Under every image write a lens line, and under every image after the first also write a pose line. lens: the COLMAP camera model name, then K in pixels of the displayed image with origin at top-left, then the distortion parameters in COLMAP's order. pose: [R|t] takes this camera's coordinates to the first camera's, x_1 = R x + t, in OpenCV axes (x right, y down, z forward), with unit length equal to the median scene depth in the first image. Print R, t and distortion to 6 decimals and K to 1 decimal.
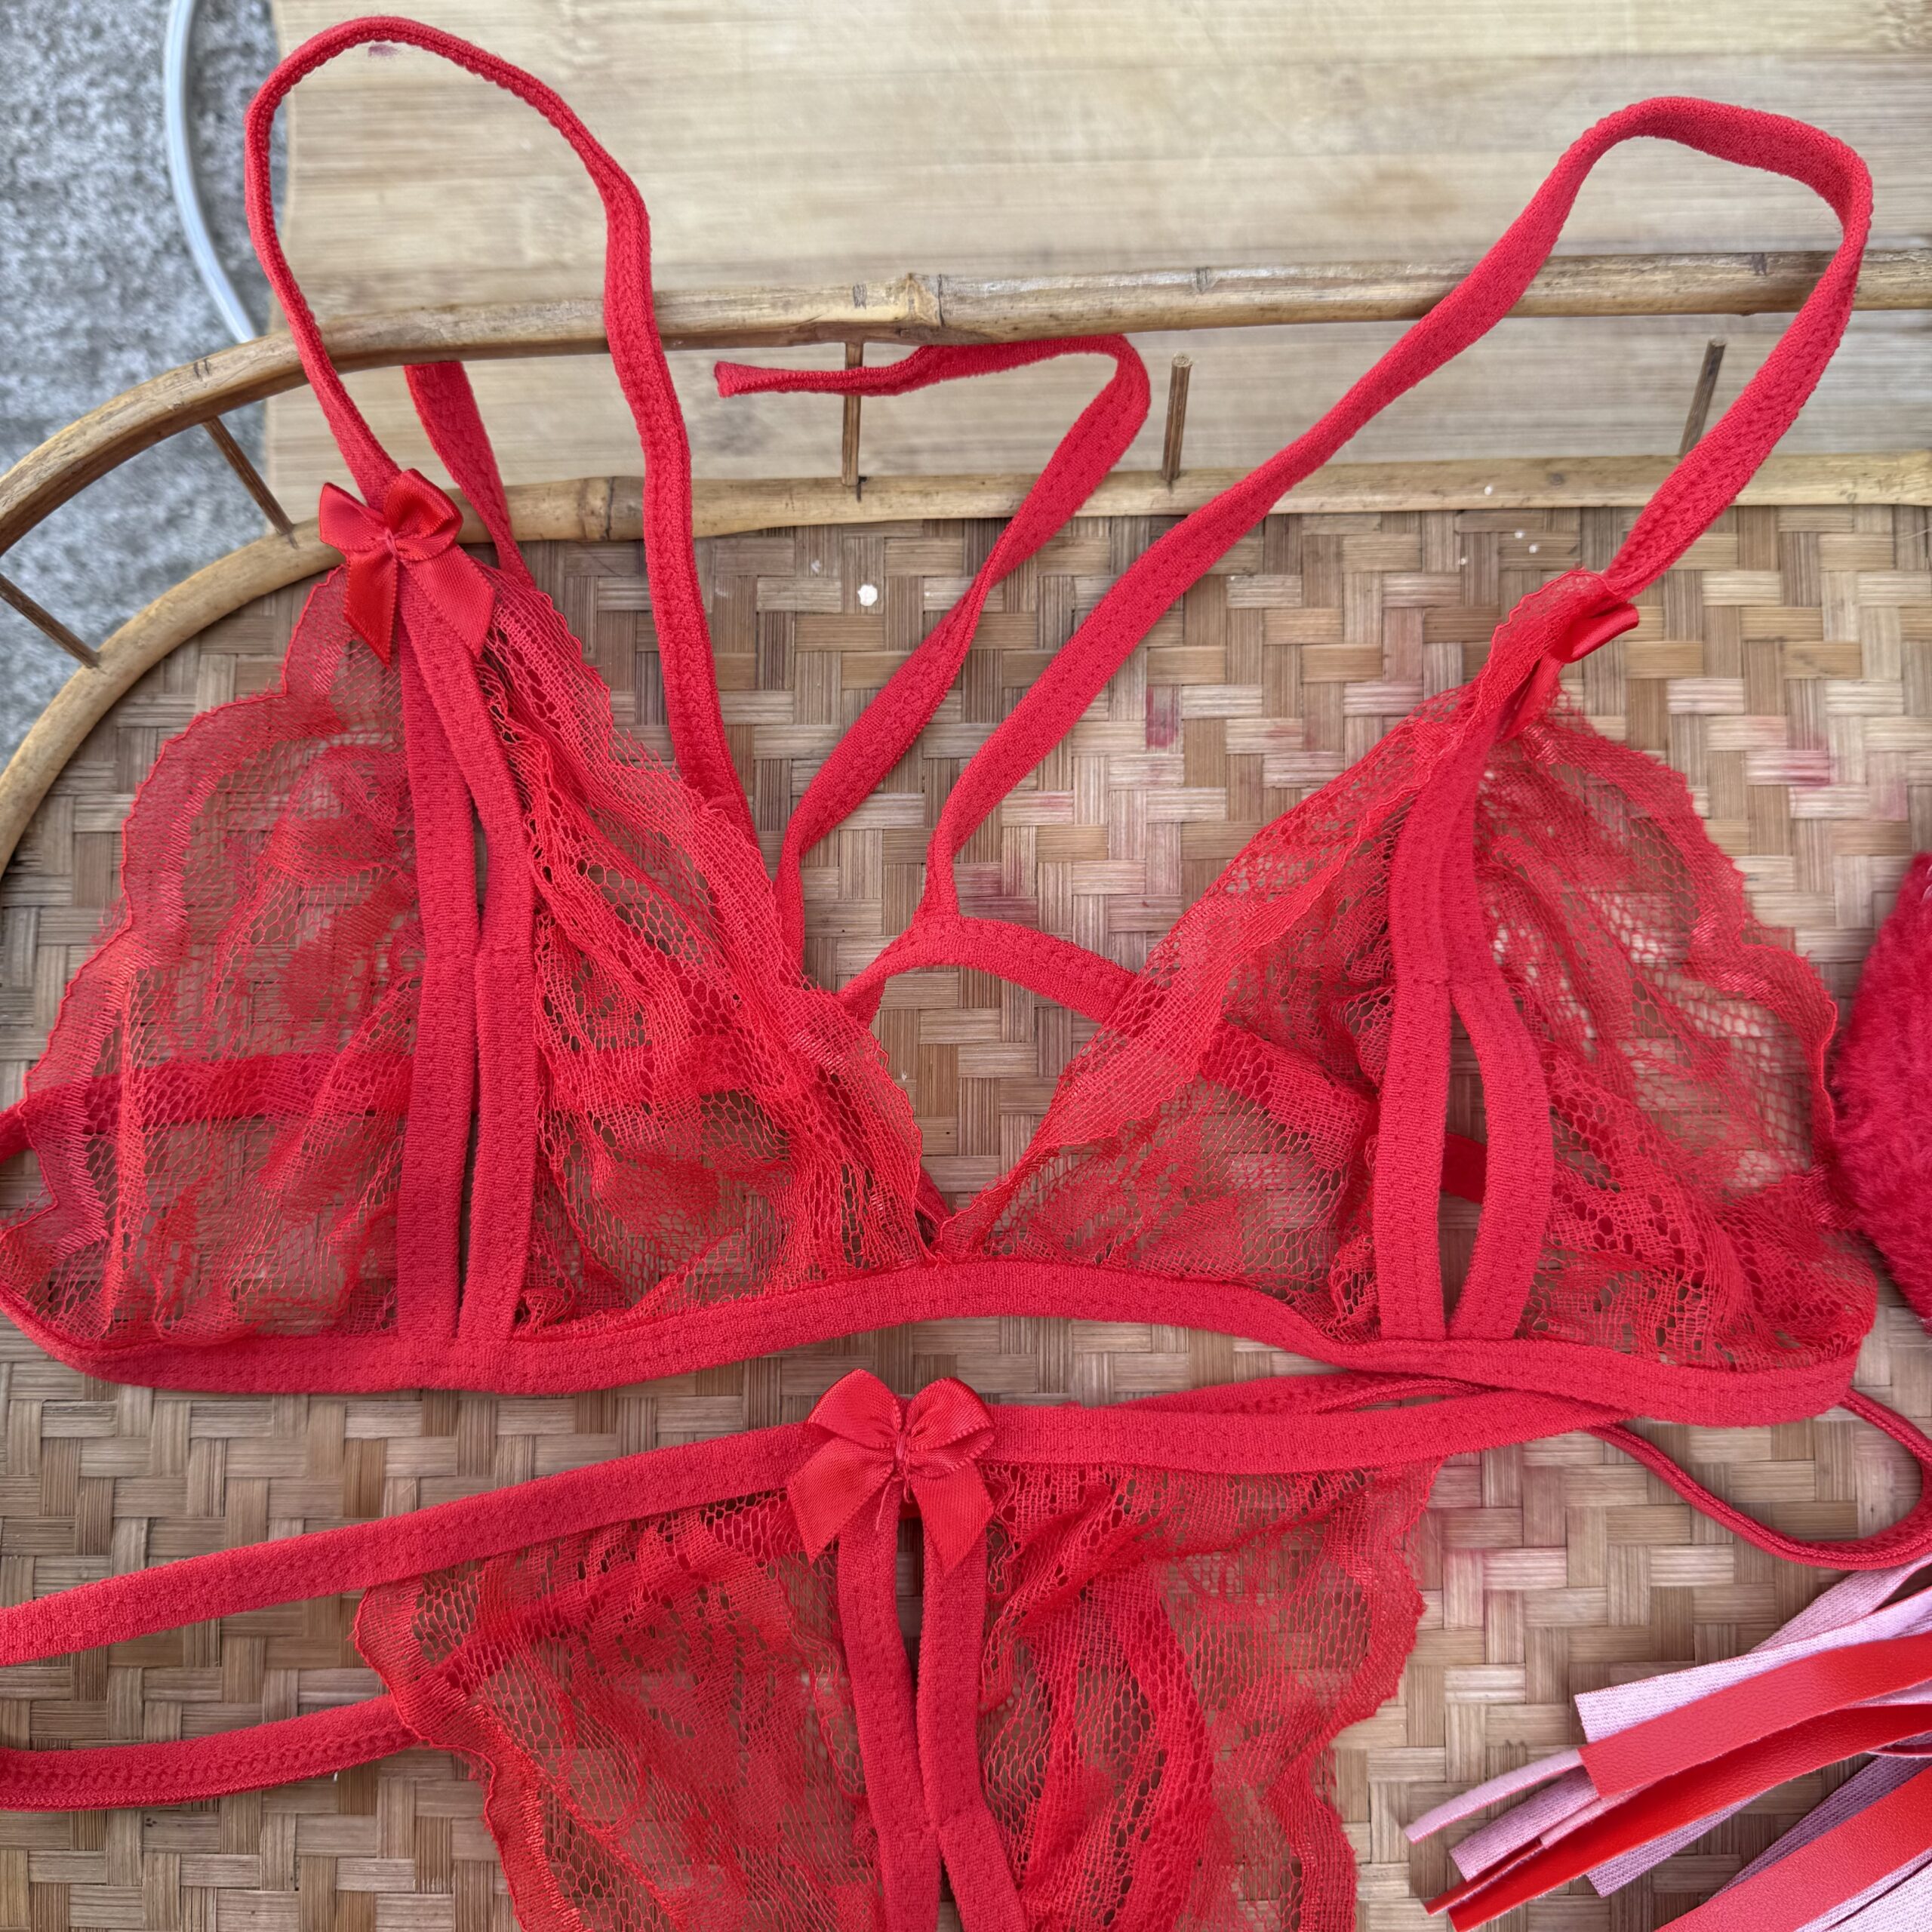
lens RADIAL K [[1877.3, 0, 963.2], [0, 1877.3, 976.1], [0, 0, 1]] dist [0.125596, -0.318155]
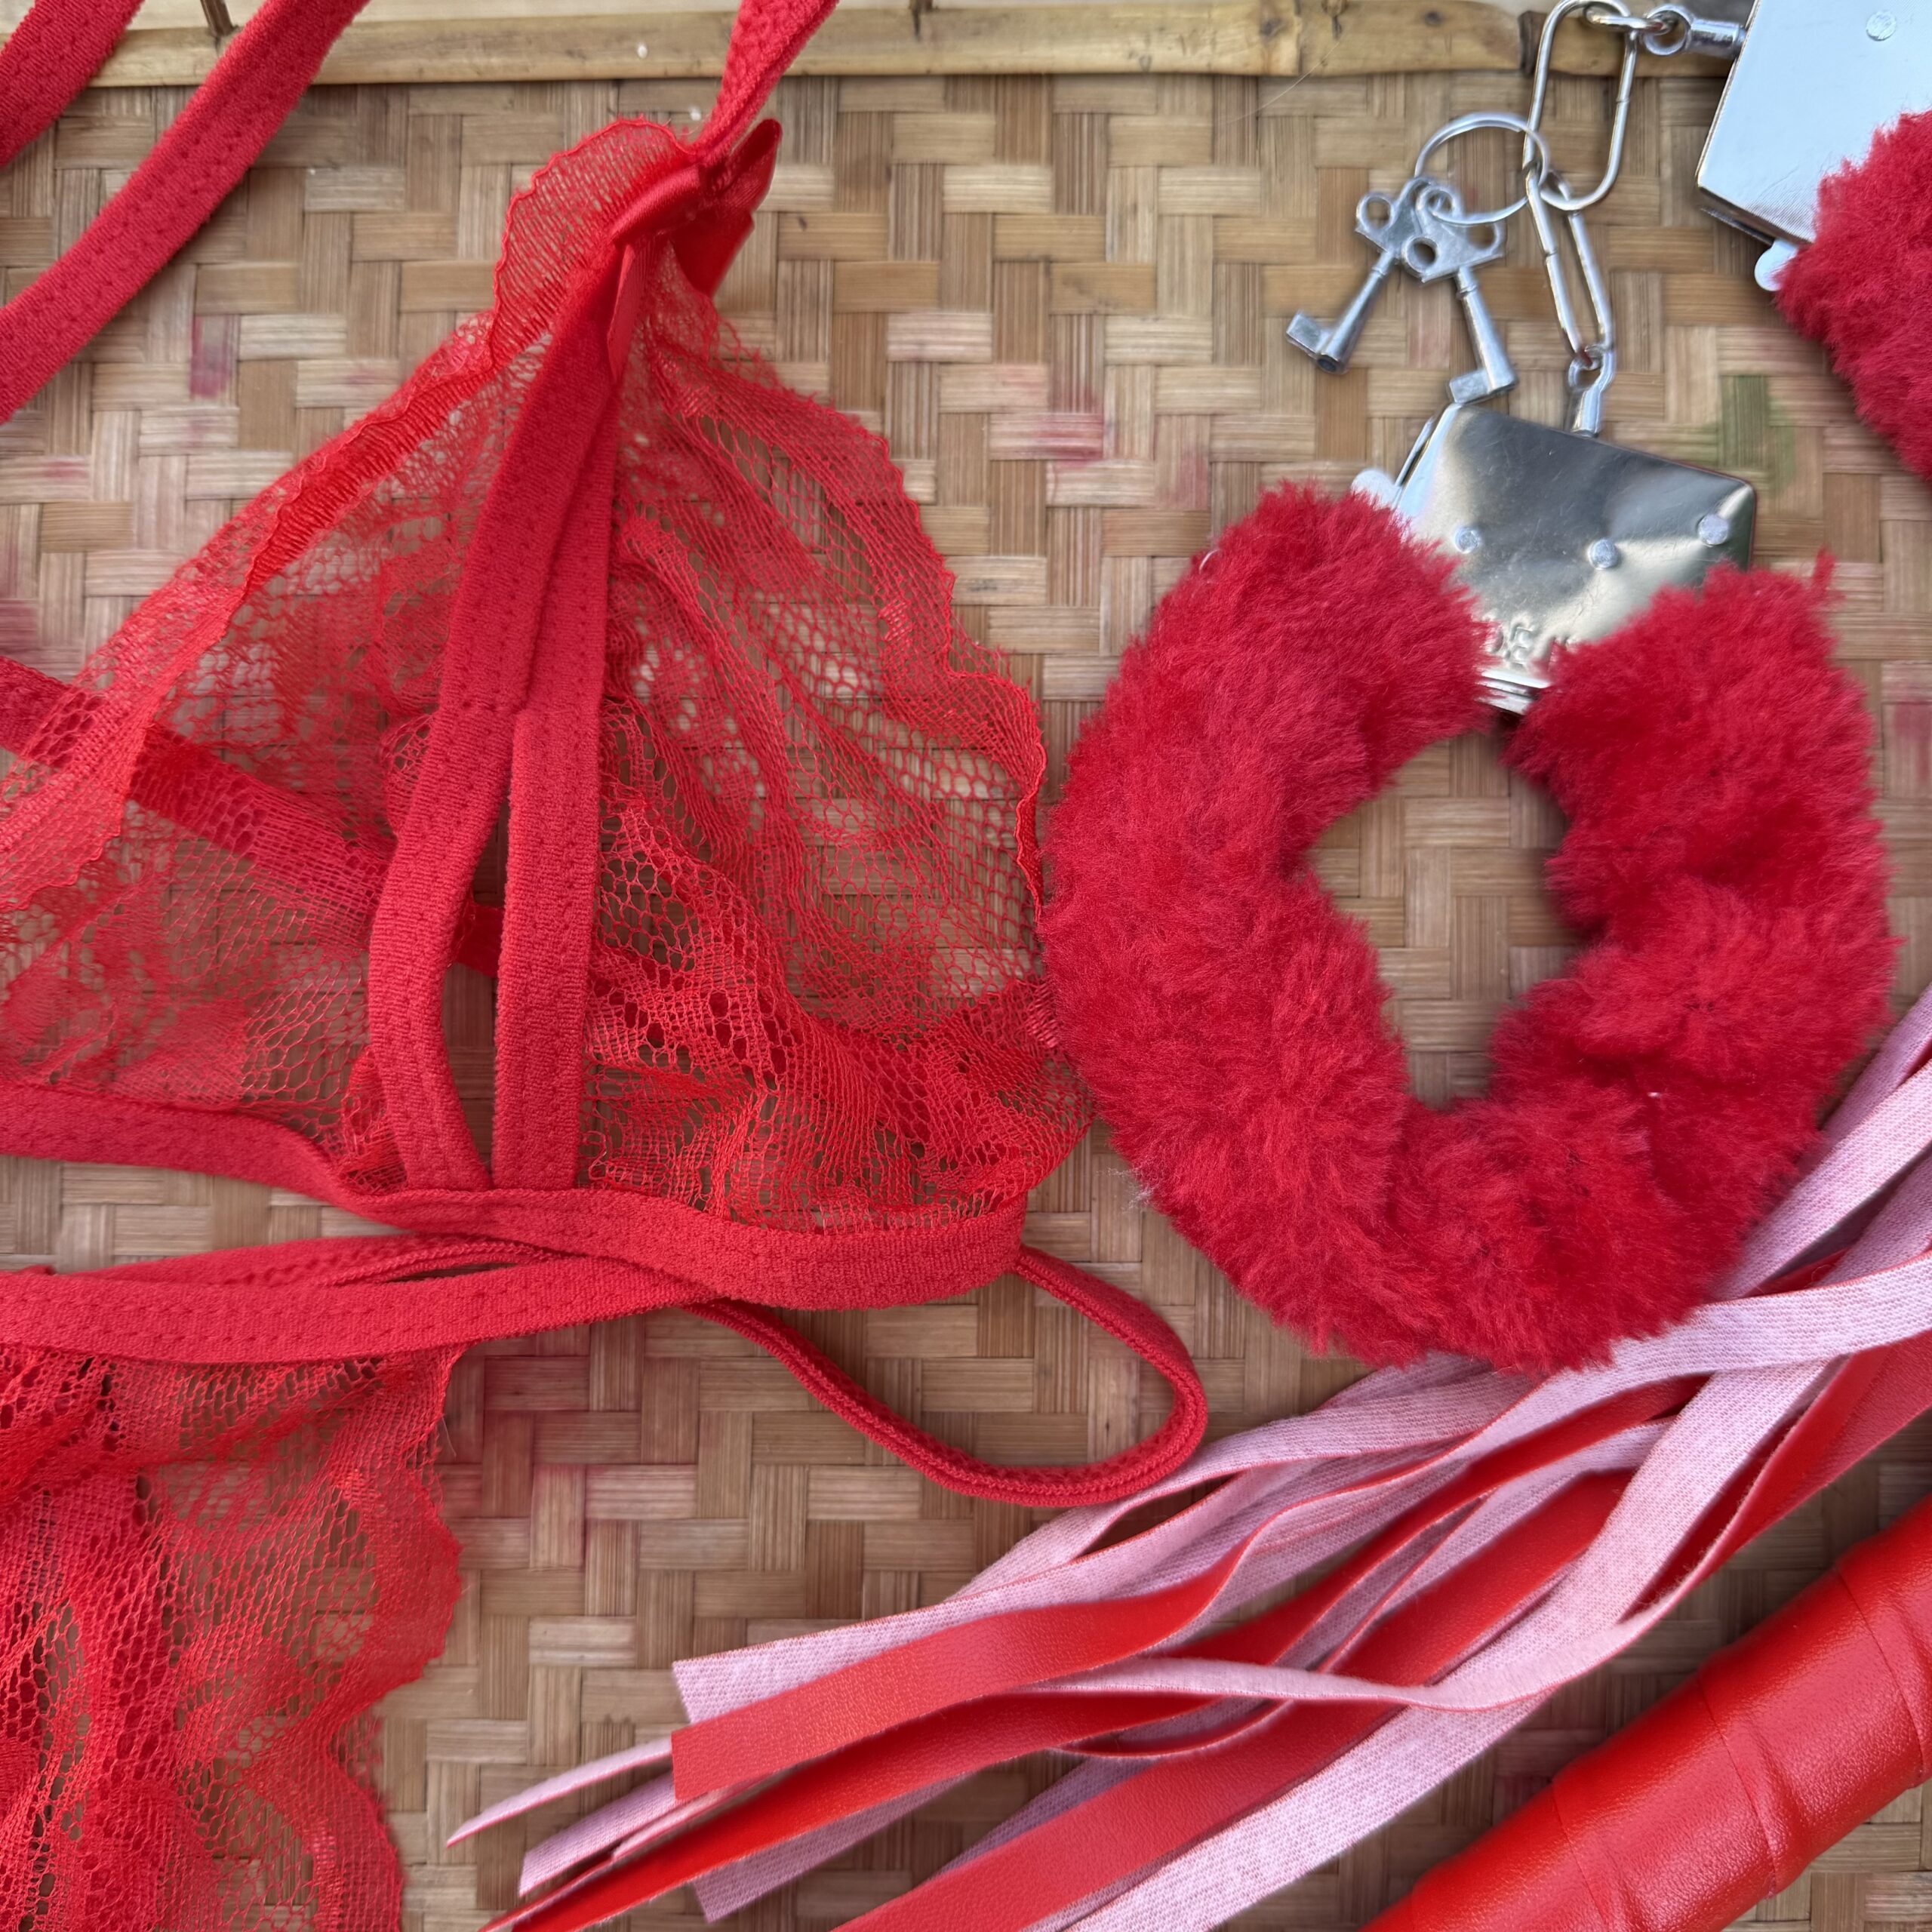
lens RADIAL K [[1903.7, 0, 963.3], [0, 1903.7, 967.4], [0, 0, 1]] dist [0.133953, -0.396476]
pose [[0.999601, 0.016042, -0.023237, 0.440065], [-0.014638, 0.998127, 0.059392, 0.055270], [0.024146, -0.059028, 0.997964, 0.250056]]
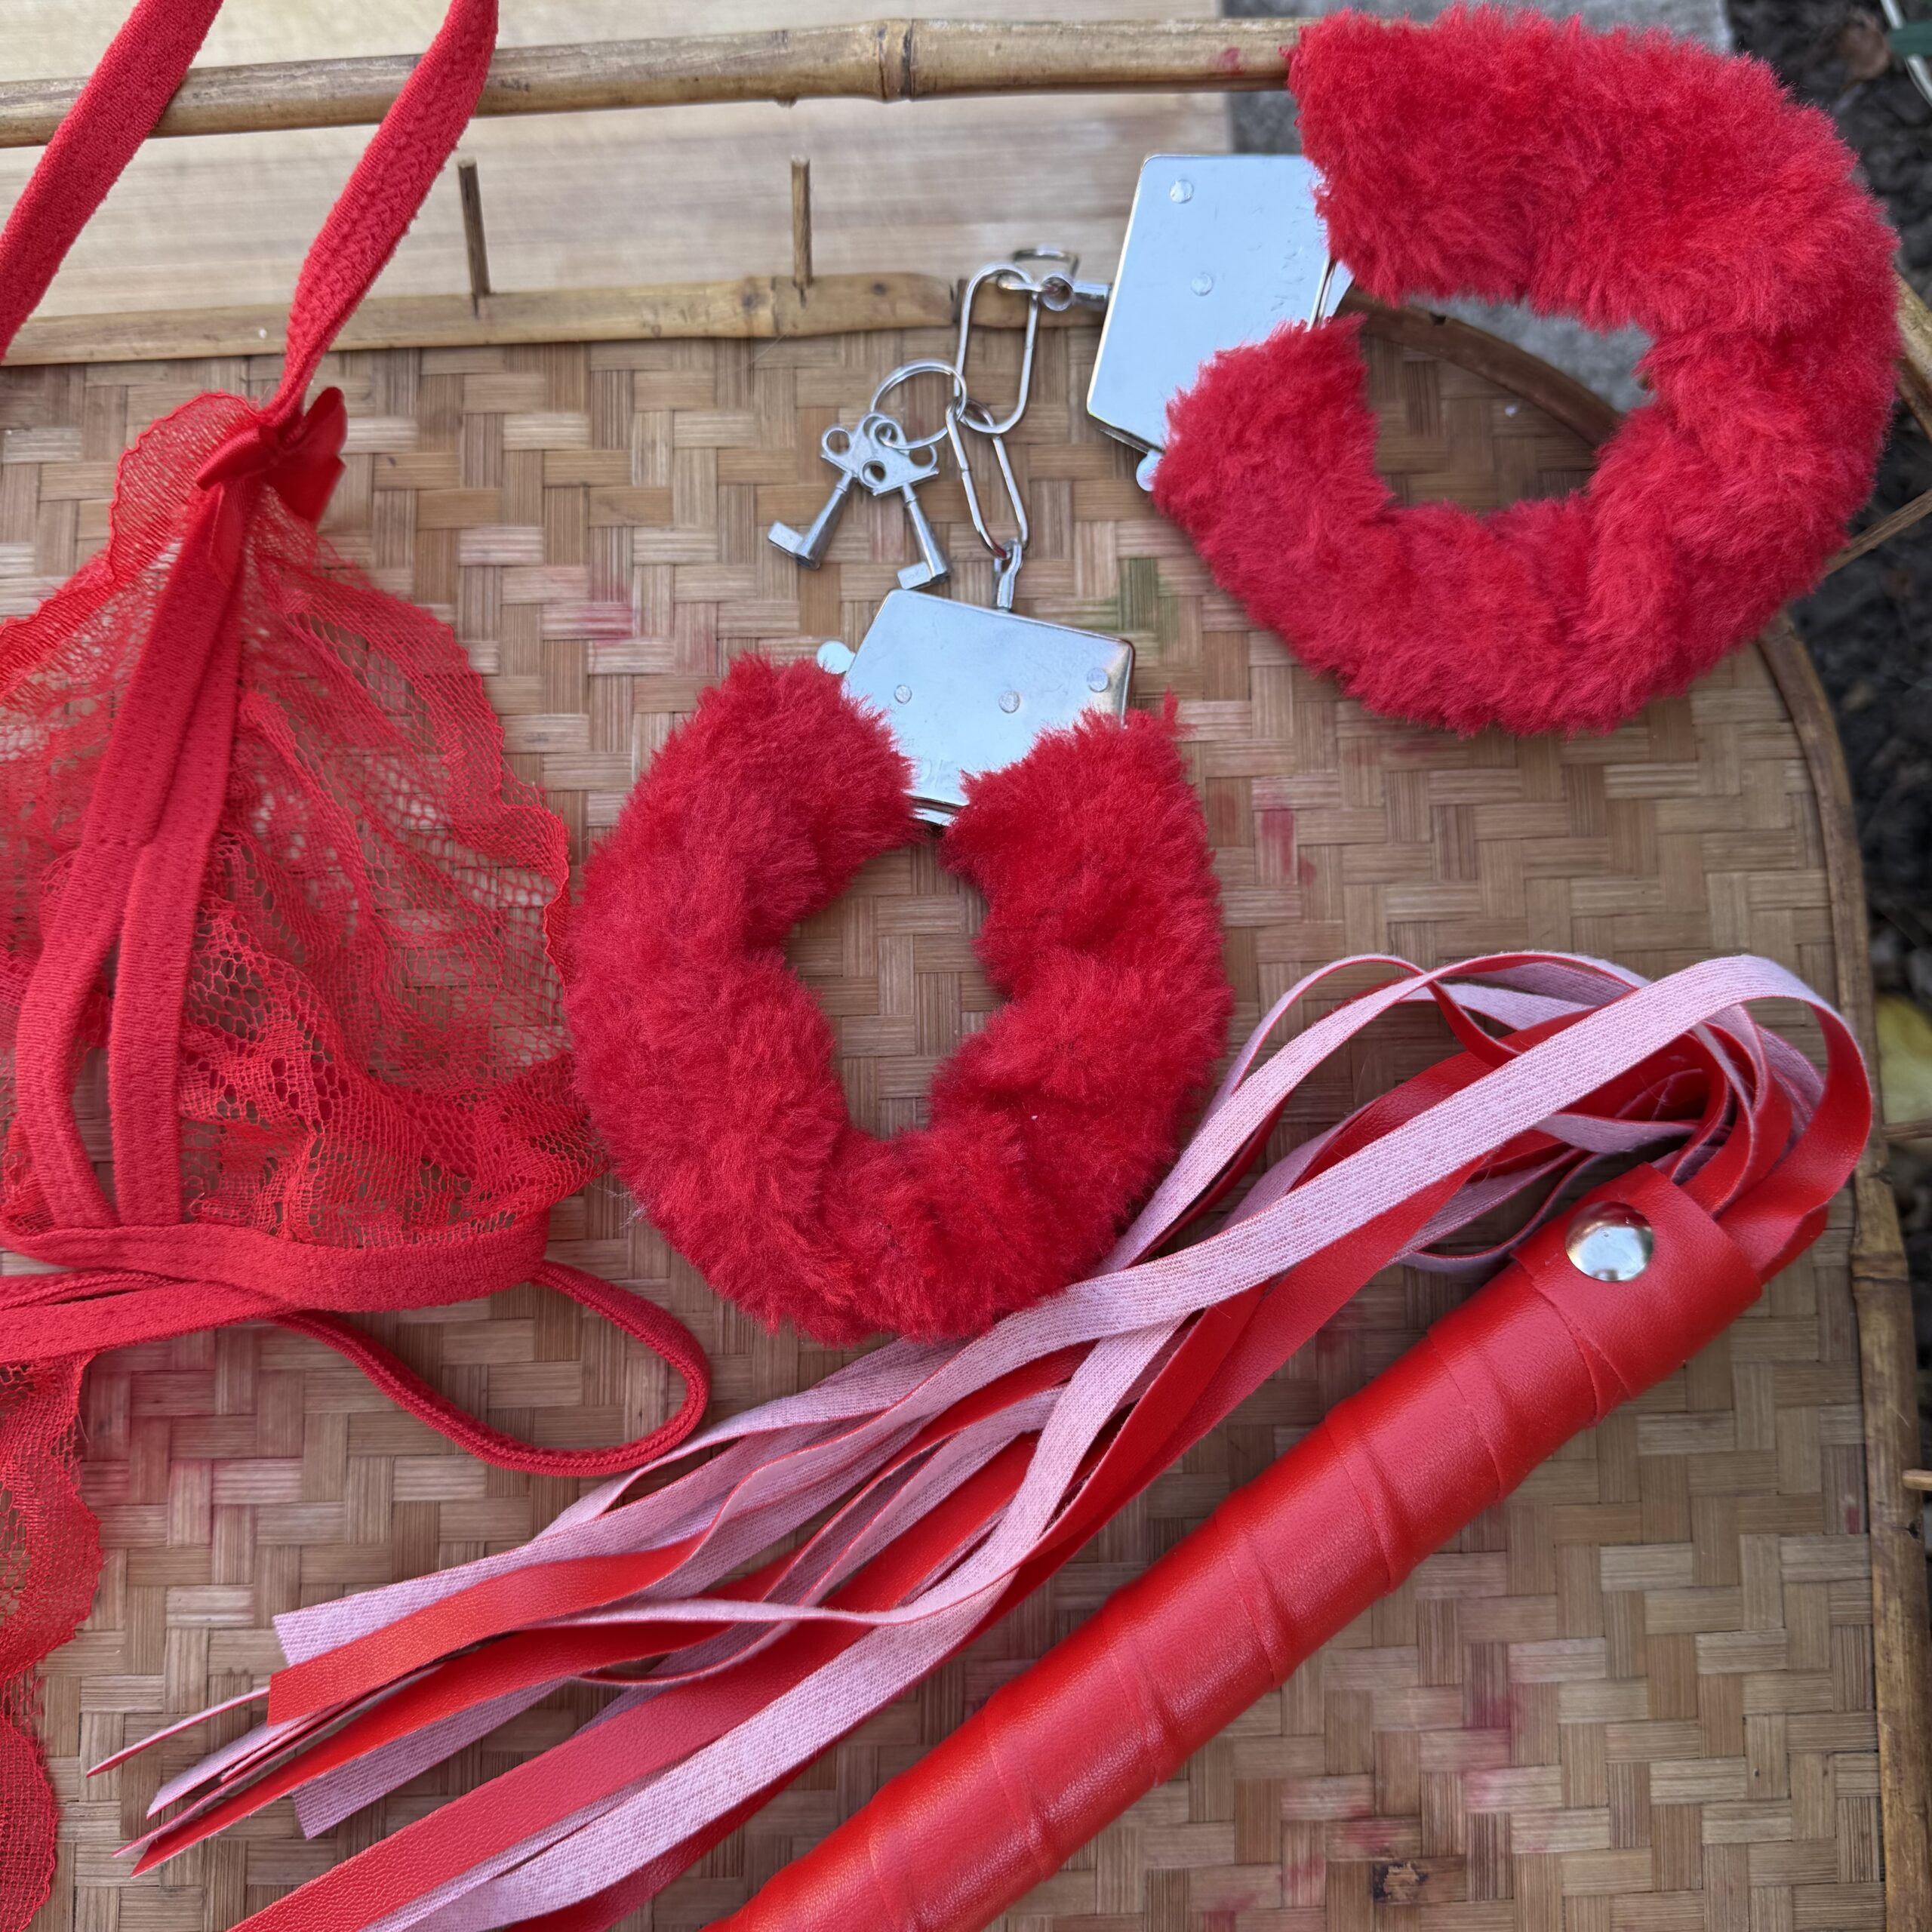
lens RADIAL K [[1877.3, 0, 963.2], [0, 1877.3, 976.1], [0, 0, 1]] dist [0.125596, -0.318155]
pose [[0.999594, -0.015805, -0.023688, 0.665515], [0.015176, 0.999534, -0.026487, 0.096591], [0.024095, 0.026117, 0.999368, 0.080782]]
